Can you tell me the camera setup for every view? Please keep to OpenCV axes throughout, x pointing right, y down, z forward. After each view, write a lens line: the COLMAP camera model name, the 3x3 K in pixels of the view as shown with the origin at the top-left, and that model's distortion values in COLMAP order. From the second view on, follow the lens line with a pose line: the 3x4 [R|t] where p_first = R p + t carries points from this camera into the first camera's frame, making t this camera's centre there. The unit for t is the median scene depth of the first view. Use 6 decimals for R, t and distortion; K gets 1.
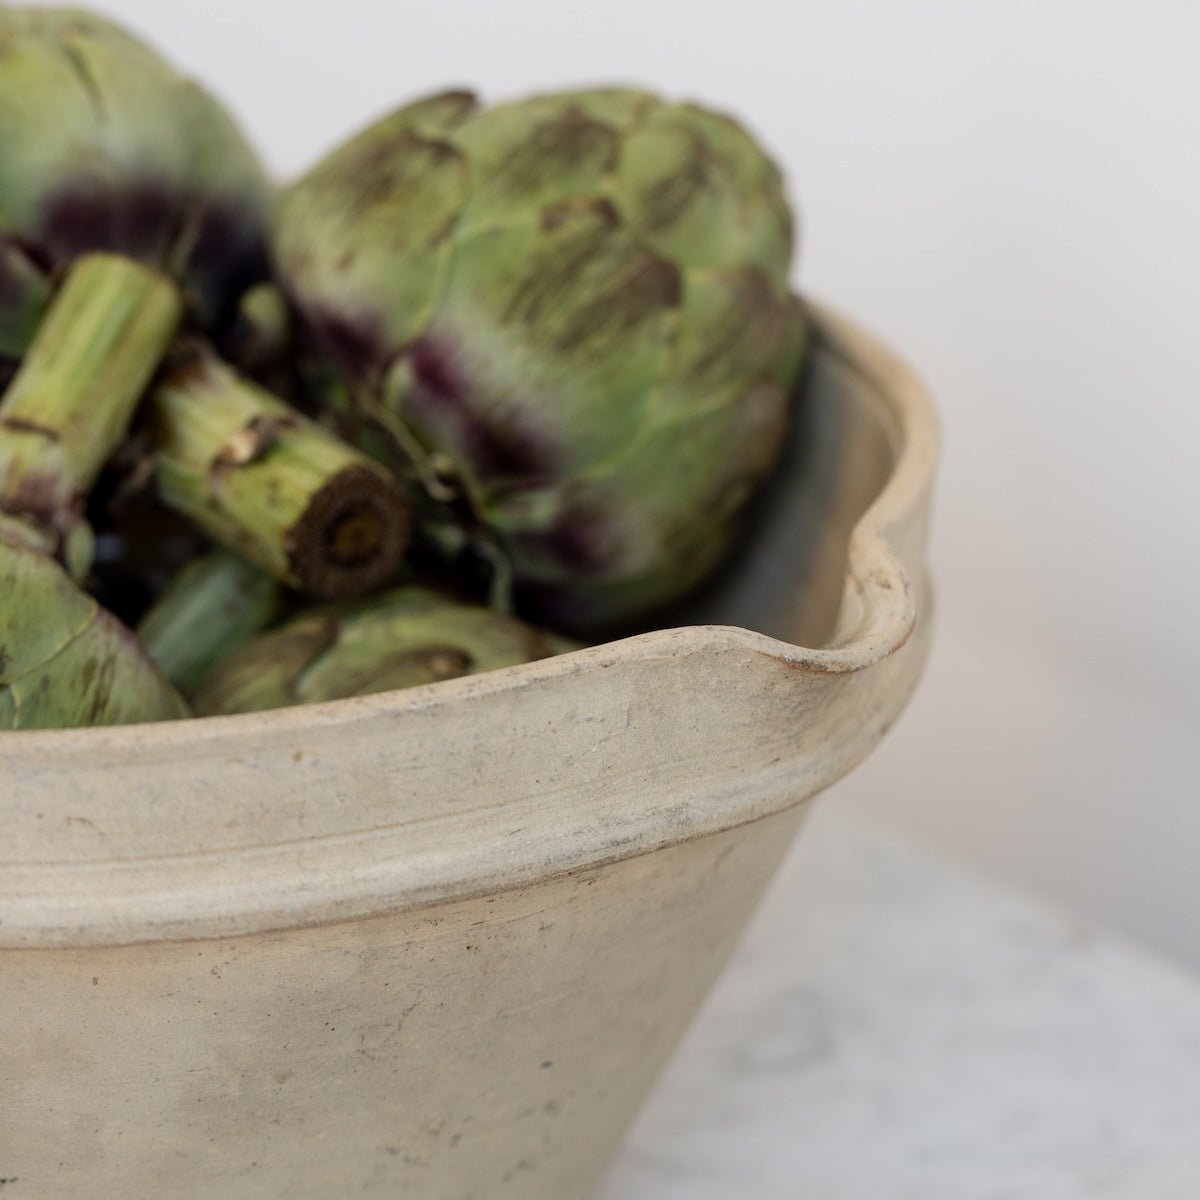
lens RADIAL K [[5581.7, 0, 600.9], [0, 5581.7, 605.0], [0, 0, 1]] dist [0.053582, 0.000000]
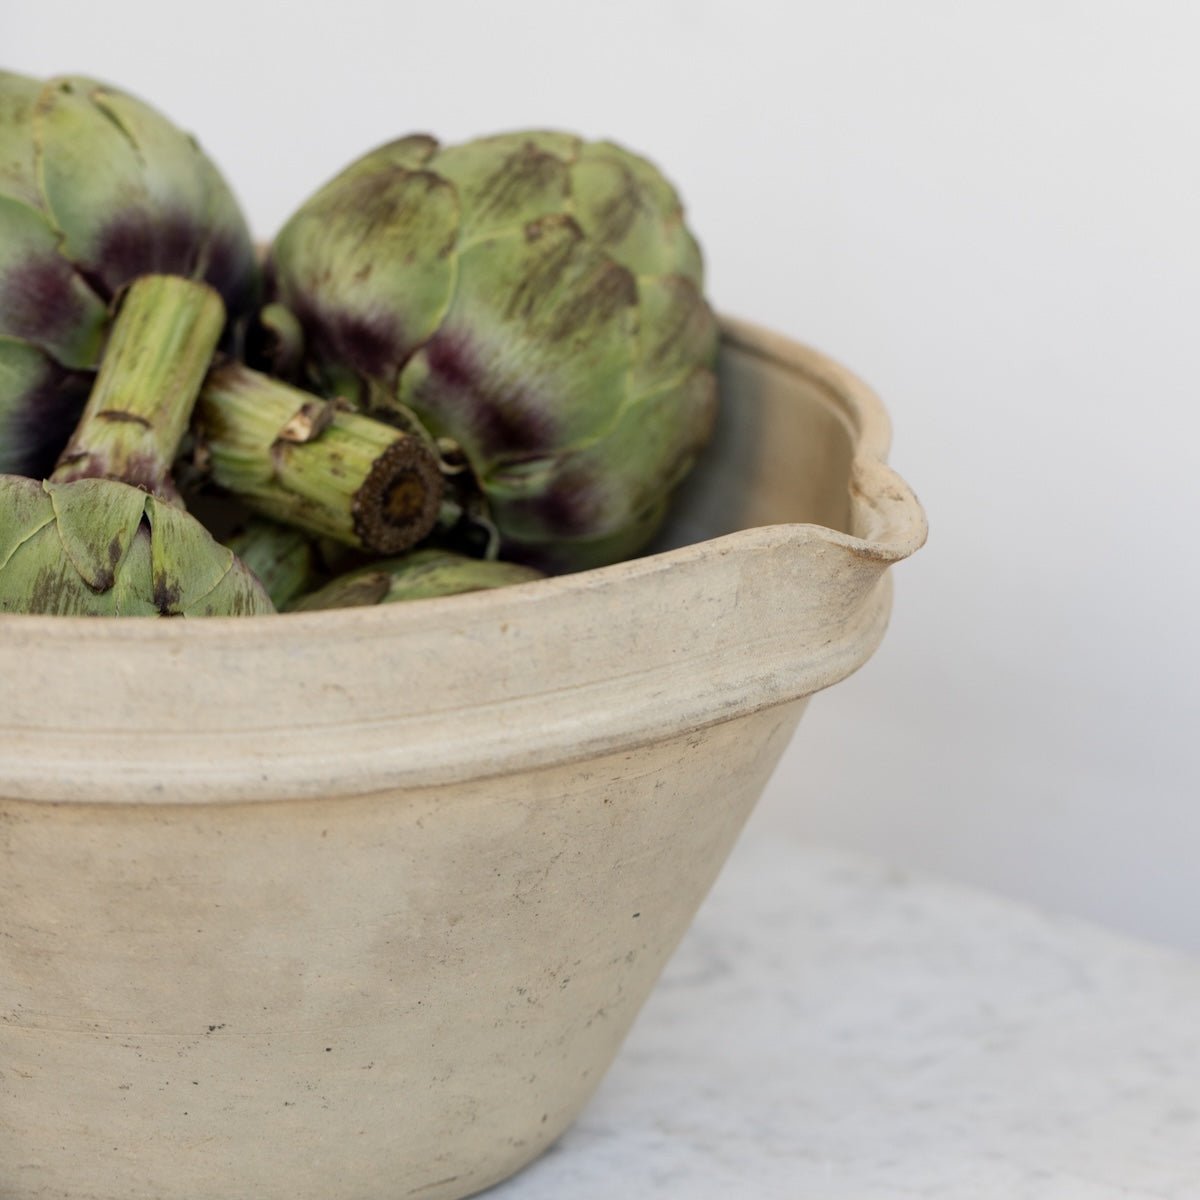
lens RADIAL K [[6080.6, 0, 598.5], [0, 6080.6, 595.4], [0, 0, 1]] dist [0.174183, 0.000000]
pose [[0.979114, -0.044012, 0.198491, -0.260436], [0.058230, 0.996095, -0.066369, 0.095767], [-0.194794, 0.076541, 0.977853, -0.259885]]
